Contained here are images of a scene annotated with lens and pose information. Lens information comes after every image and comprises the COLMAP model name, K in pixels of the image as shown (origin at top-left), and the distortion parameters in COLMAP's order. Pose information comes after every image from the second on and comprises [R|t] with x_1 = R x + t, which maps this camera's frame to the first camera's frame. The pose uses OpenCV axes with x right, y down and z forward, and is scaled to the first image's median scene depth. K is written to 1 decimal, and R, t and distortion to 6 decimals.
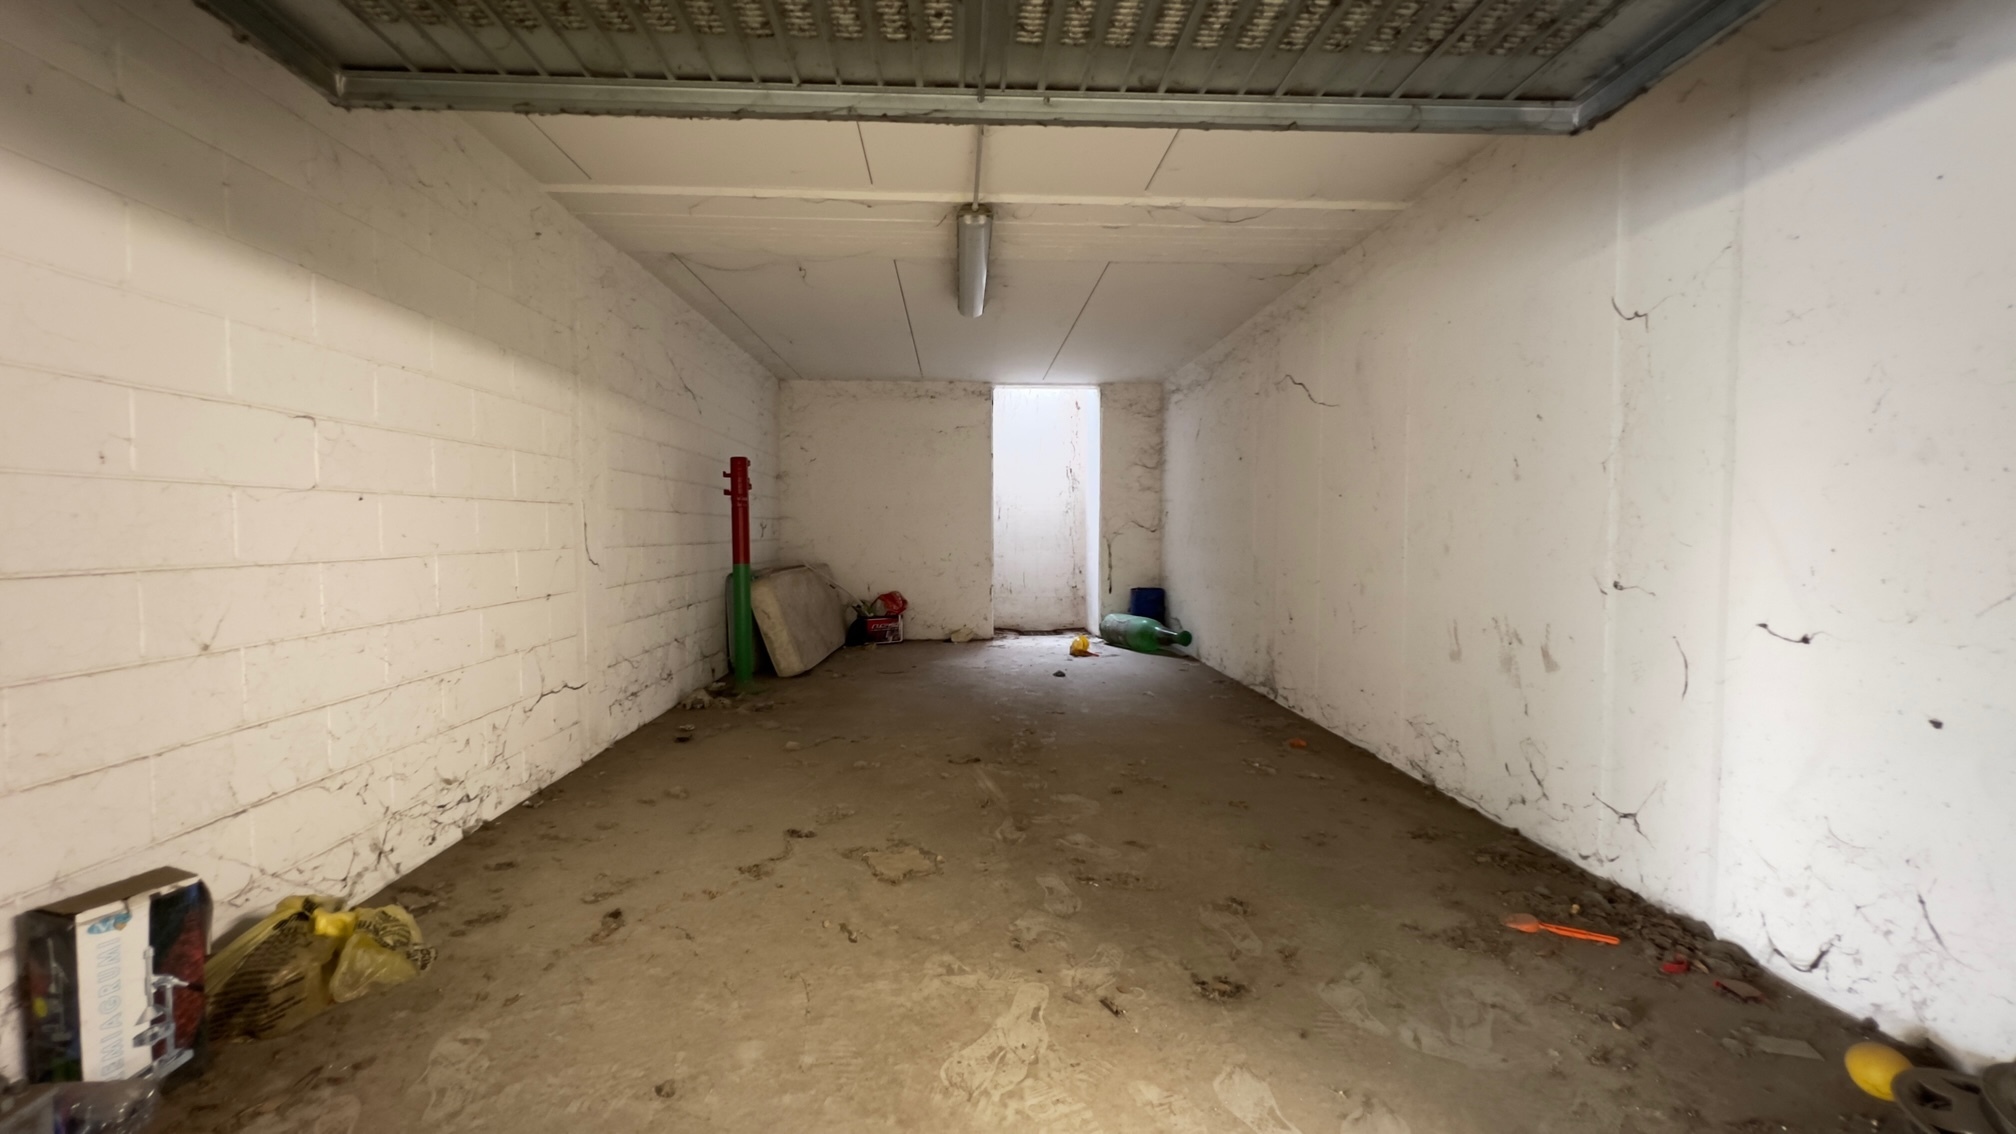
lens RADIAL K [[804.8, 0, 1002.9], [0, 804.8, 564.7], [0, 0, 1]] dist [-0.000705, 0.000043]
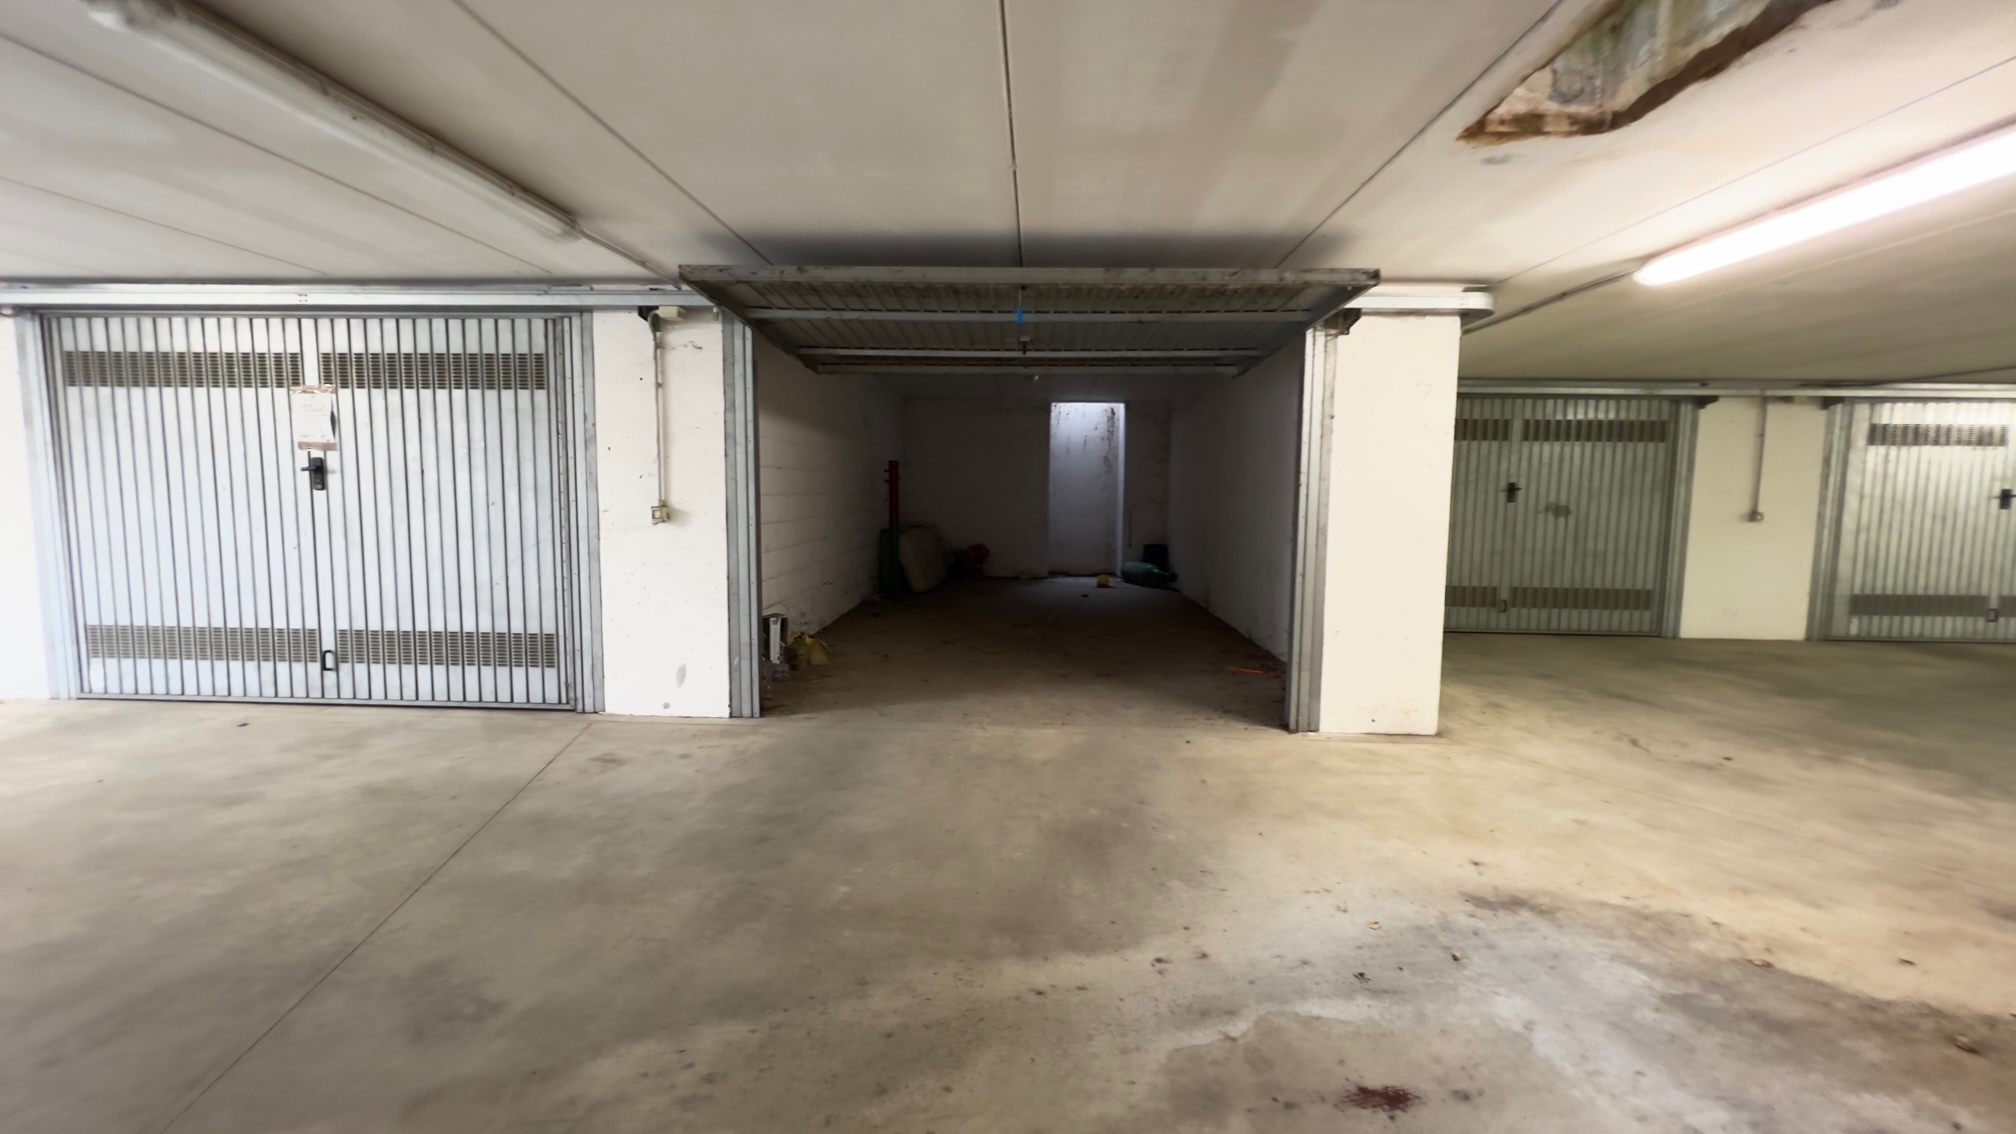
lens RADIAL K [[804.8, 0, 1002.9], [0, 804.8, 564.7], [0, 0, 1]] dist [-0.000705, 0.000043]
pose [[0.995668, 0.019645, -0.090876, 0.144201], [-0.015291, 0.998713, 0.048357, -0.000559], [0.091709, -0.046758, 0.994687, -1.659445]]
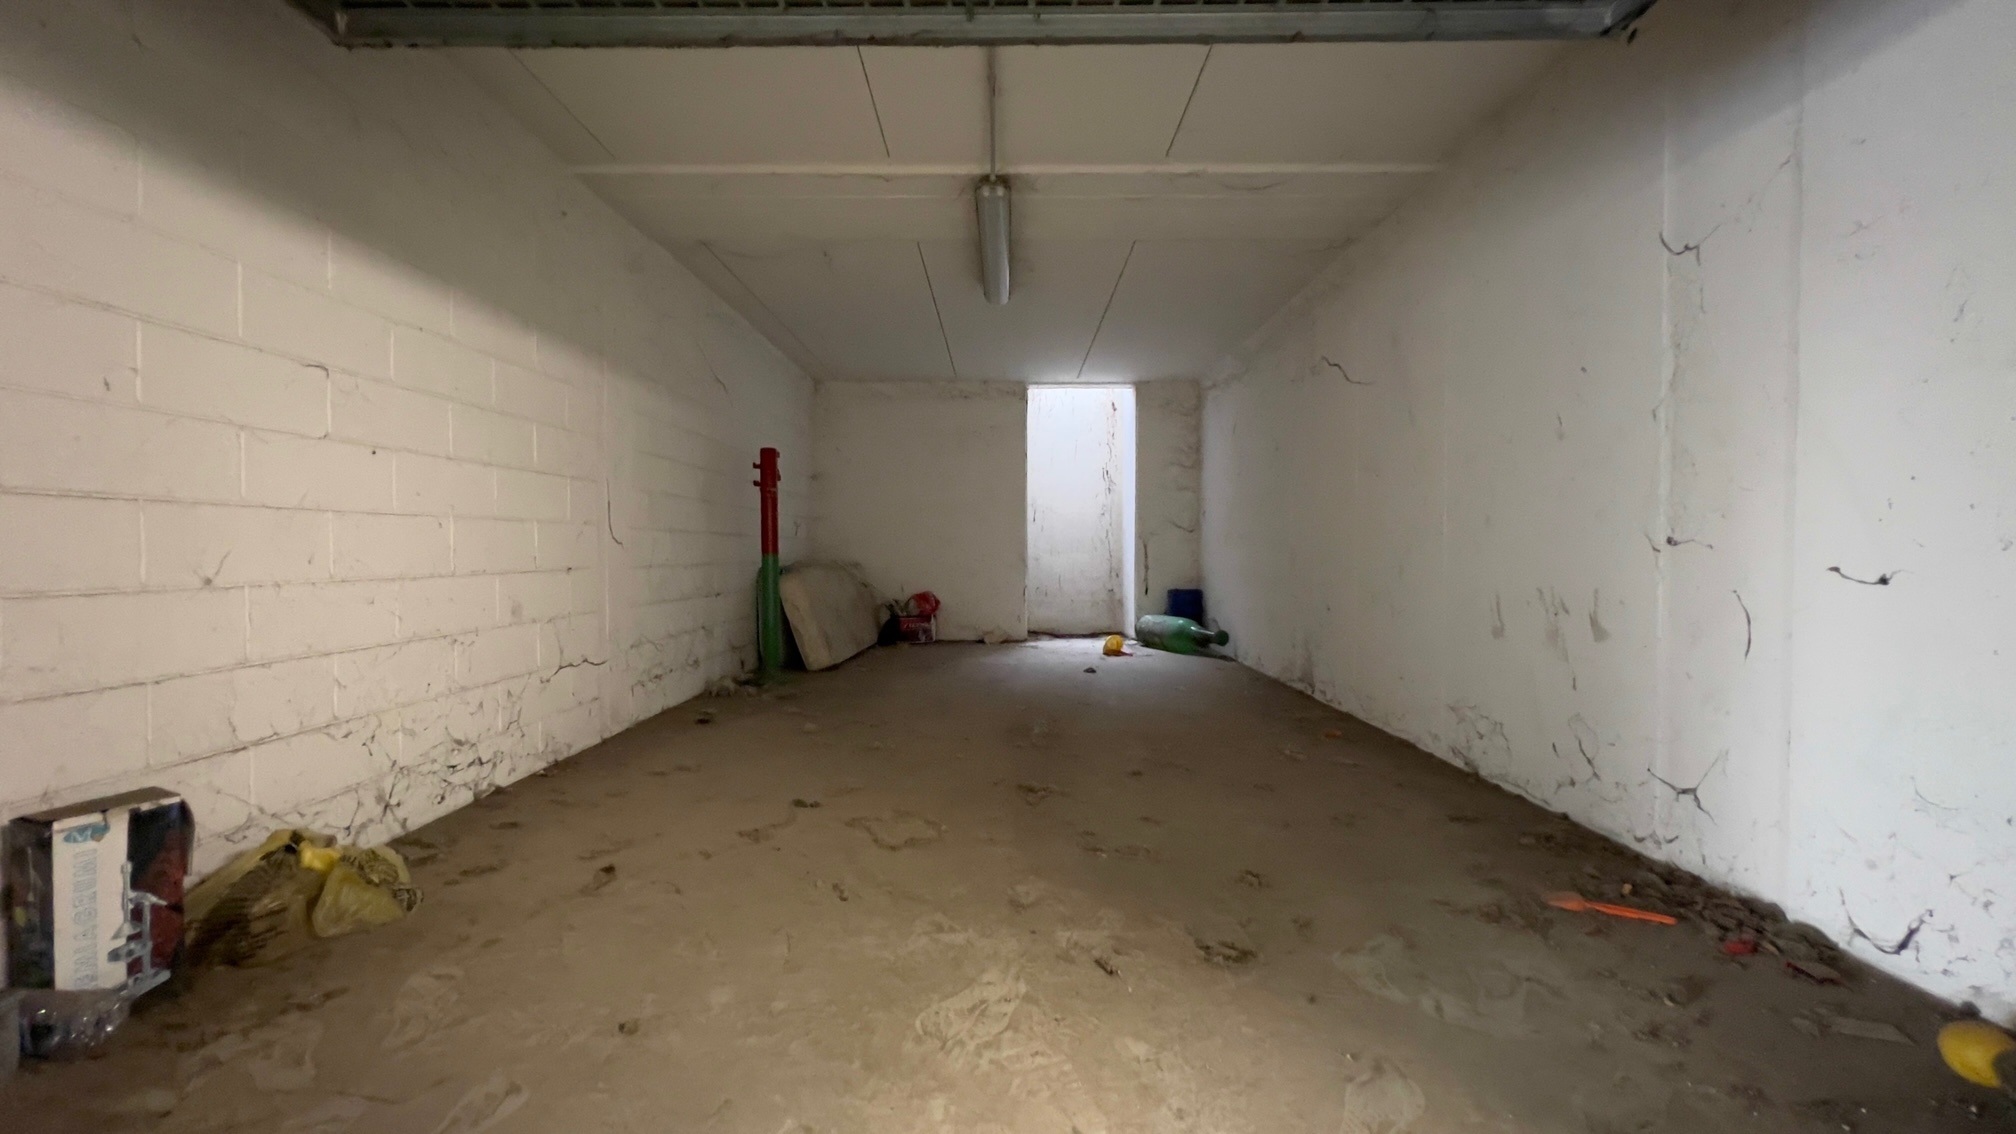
lens RADIAL K [[804.8, 0, 1002.9], [0, 804.8, 564.7], [0, 0, 1]] dist [-0.000705, 0.000043]
pose [[0.998309, 0.001809, -0.058095, 0.058588], [-0.003280, 0.999676, -0.025240, 0.089359], [0.058031, 0.025388, 0.997992, 0.038796]]
